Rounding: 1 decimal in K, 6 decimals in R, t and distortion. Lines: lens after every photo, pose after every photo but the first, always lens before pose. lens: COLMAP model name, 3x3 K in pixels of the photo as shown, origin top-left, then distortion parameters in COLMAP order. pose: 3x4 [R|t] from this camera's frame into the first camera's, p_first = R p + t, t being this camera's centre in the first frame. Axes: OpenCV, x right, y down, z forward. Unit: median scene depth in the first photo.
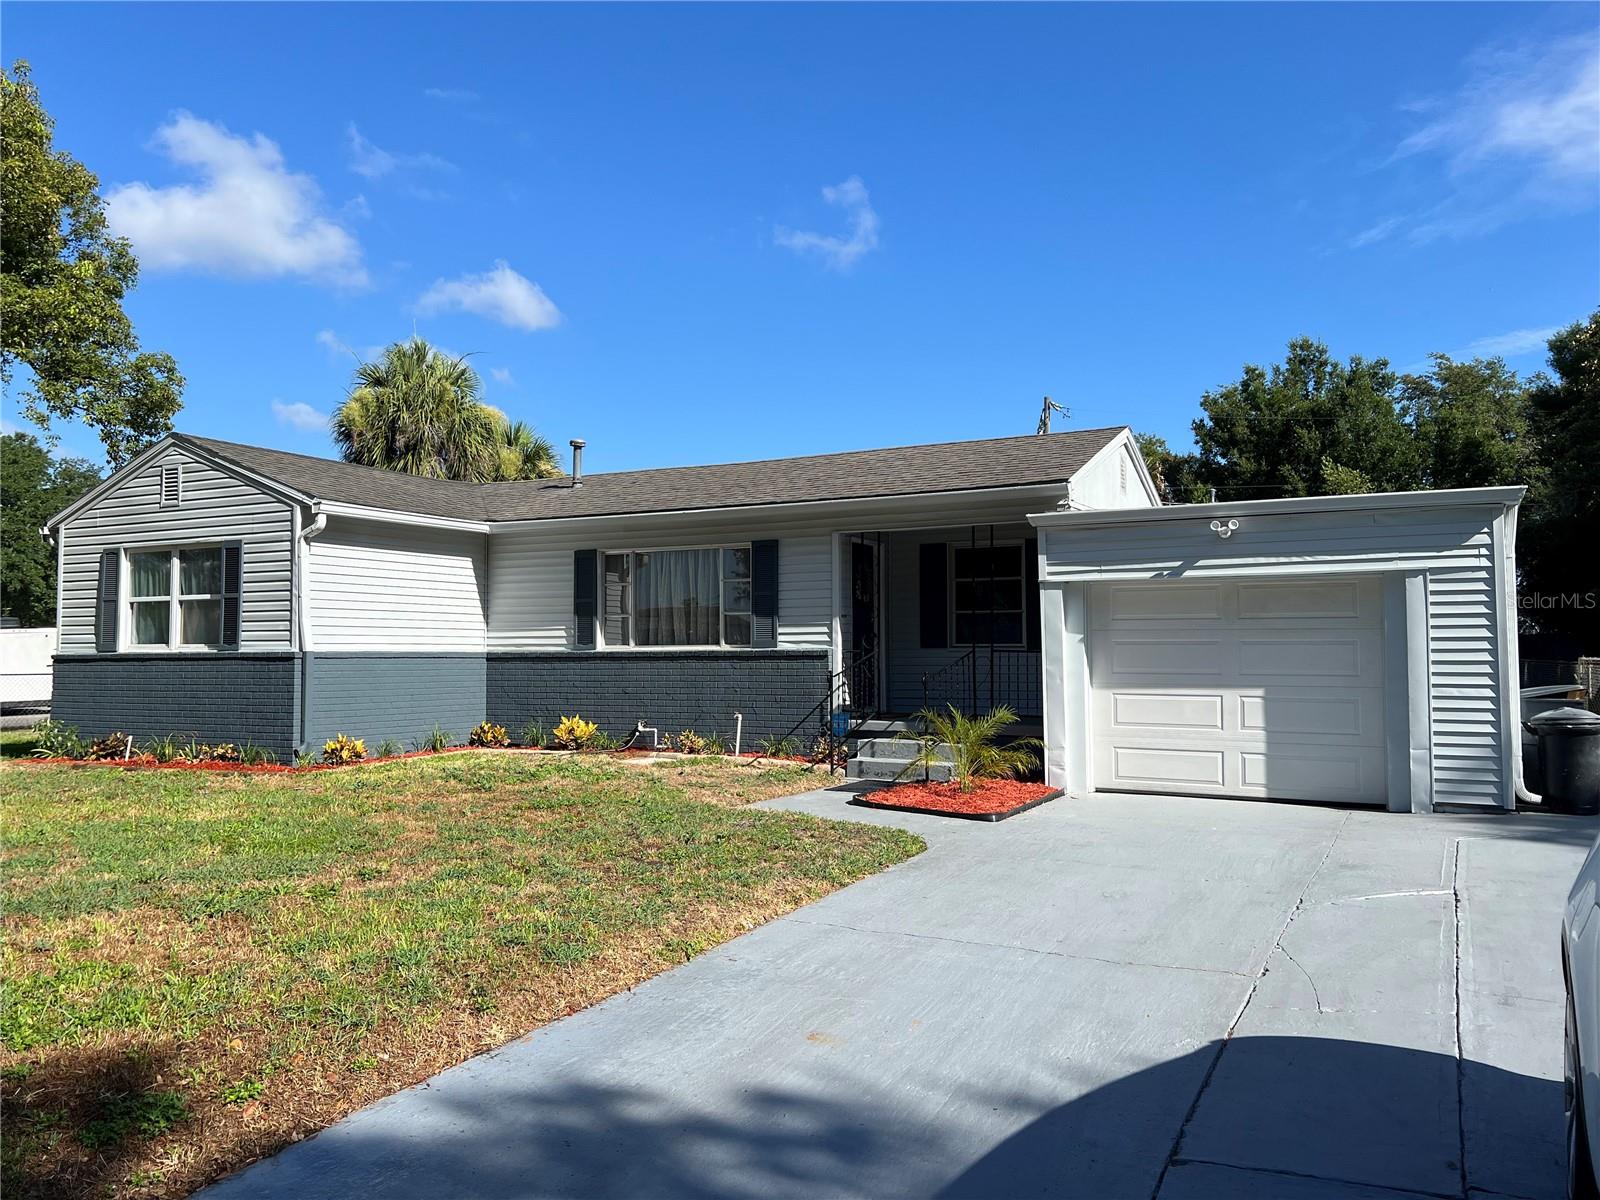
lens RADIAL K [[1180.9, 0, 800.0], [0, 1180.9, 600.0], [0, 0, 1]] dist [-0.000793, 0.001134]
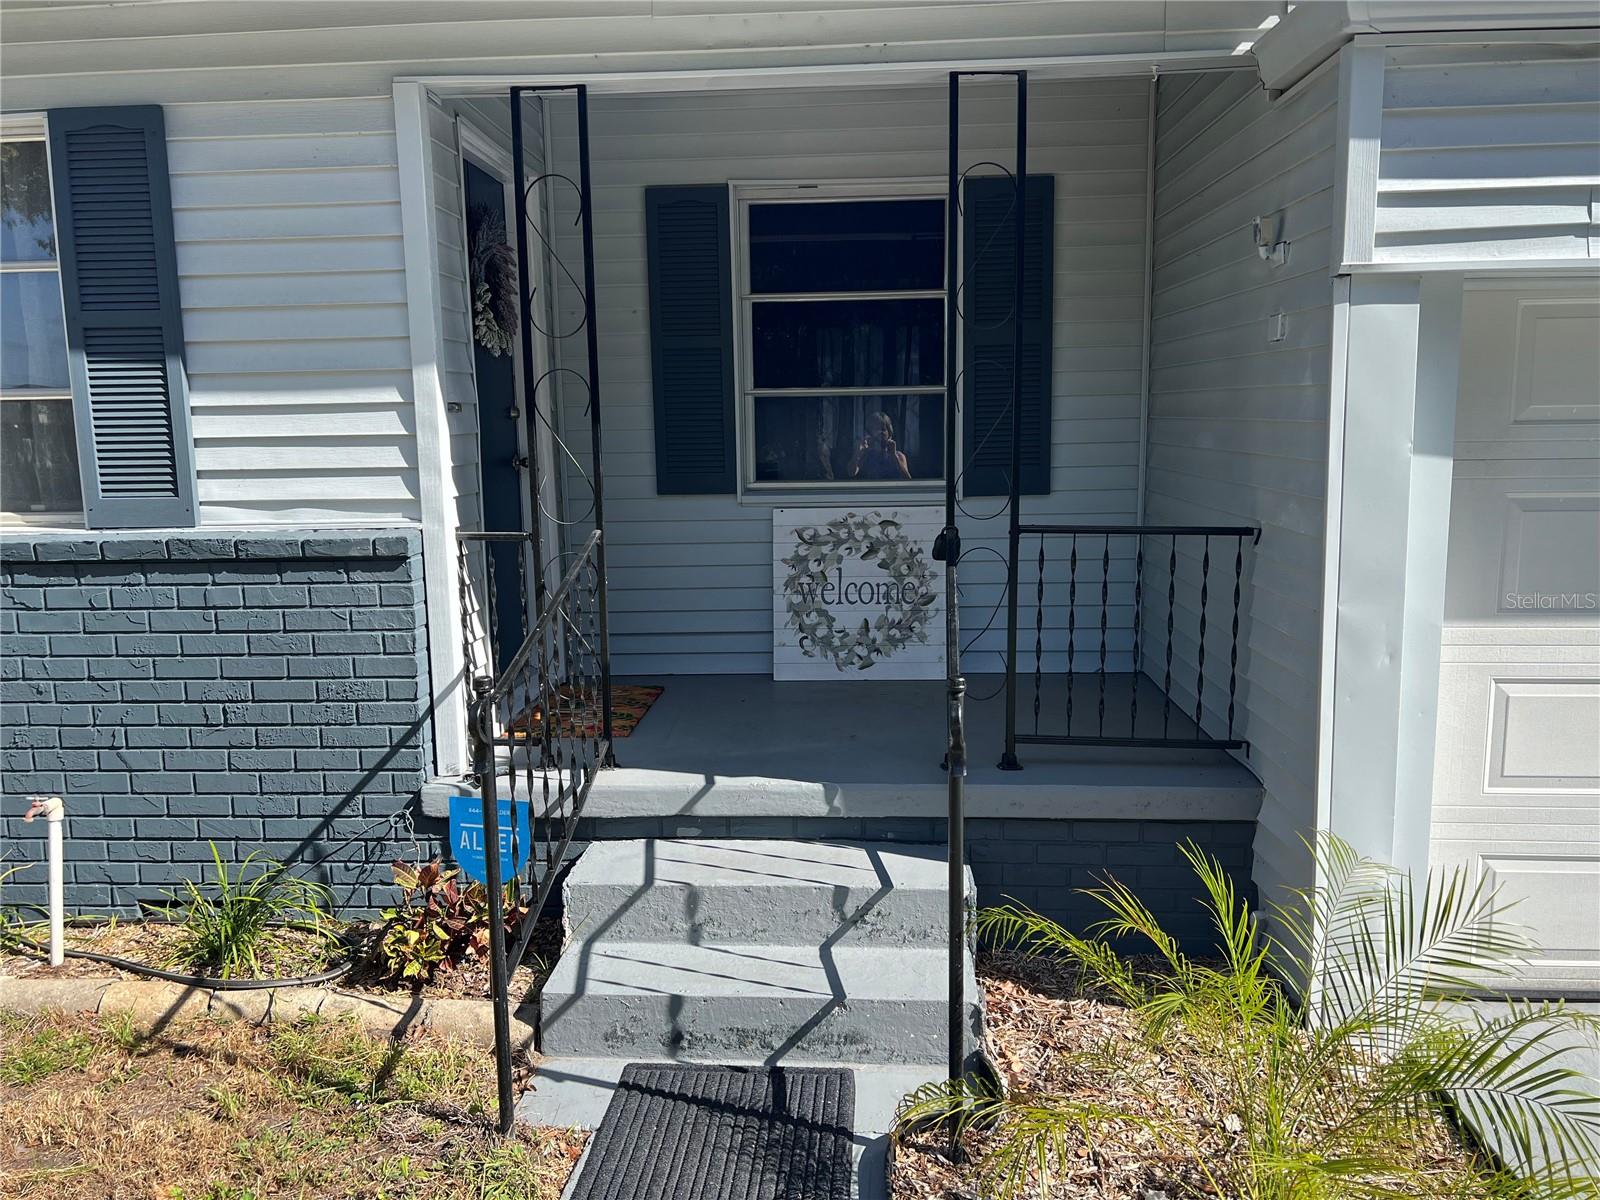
lens RADIAL K [[1180.9, 0, 800.0], [0, 1180.9, 600.0], [0, 0, 1]] dist [-0.000793, 0.001134]
pose [[0.908702, -0.071664, 0.411248, -0.006016], [-0.007091, 0.982362, 0.186855, 0.005827], [-0.417386, -0.172711, 0.892166, 0.669043]]
